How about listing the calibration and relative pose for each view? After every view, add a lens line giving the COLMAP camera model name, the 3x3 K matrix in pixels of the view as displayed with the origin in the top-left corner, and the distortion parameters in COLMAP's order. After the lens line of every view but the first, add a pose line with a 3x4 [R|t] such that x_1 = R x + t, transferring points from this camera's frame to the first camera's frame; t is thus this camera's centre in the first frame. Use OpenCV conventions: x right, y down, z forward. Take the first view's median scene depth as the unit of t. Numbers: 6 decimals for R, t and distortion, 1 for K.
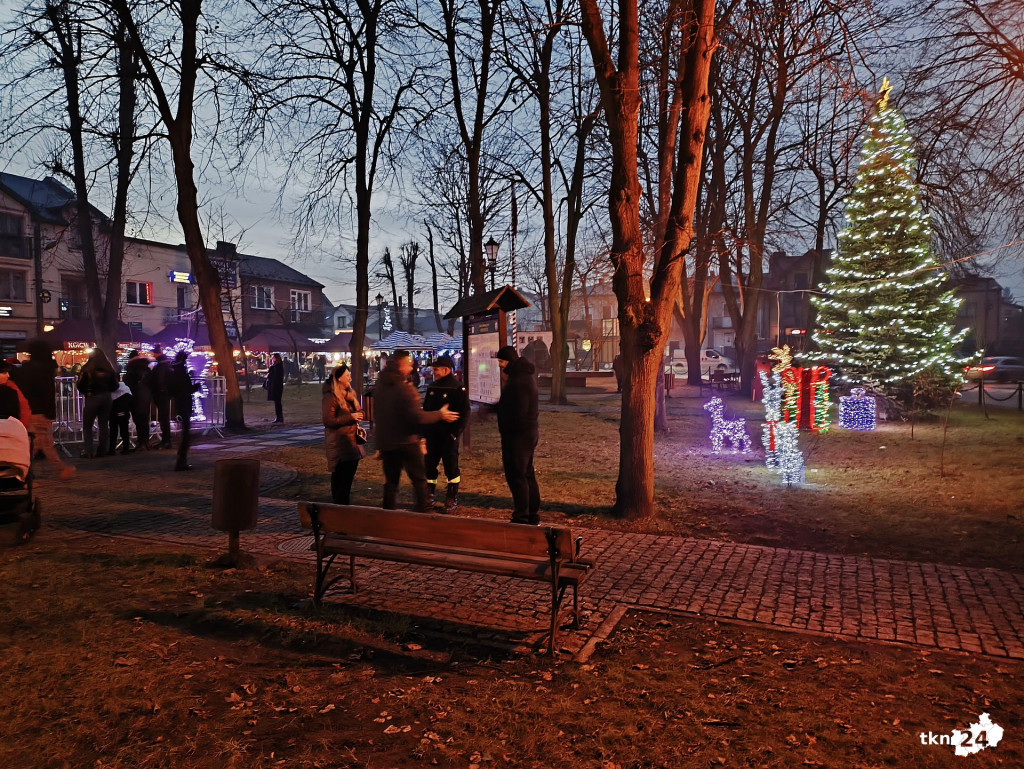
lens RADIAL K [[742.9, 0, 511.0], [0, 742.9, 384.1], [0, 0, 1]] dist [-0.009439, -0.010550]
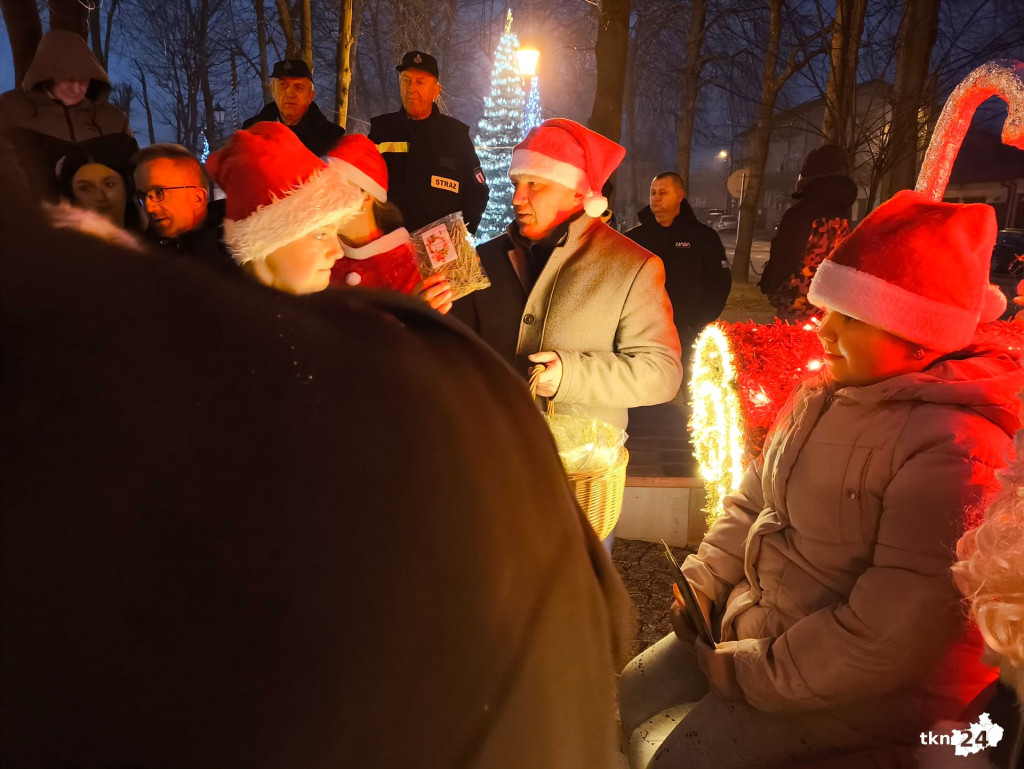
lens RADIAL K [[742.9, 0, 503.0], [0, 742.9, 392.4], [0, 0, 1]] dist [-0.009439, -0.010550]
pose [[0.943071, -0.058613, 0.327387, -0.010159], [-0.010568, 0.978570, 0.205641, 0.007385], [-0.332424, -0.197394, 0.922242, -0.382941]]
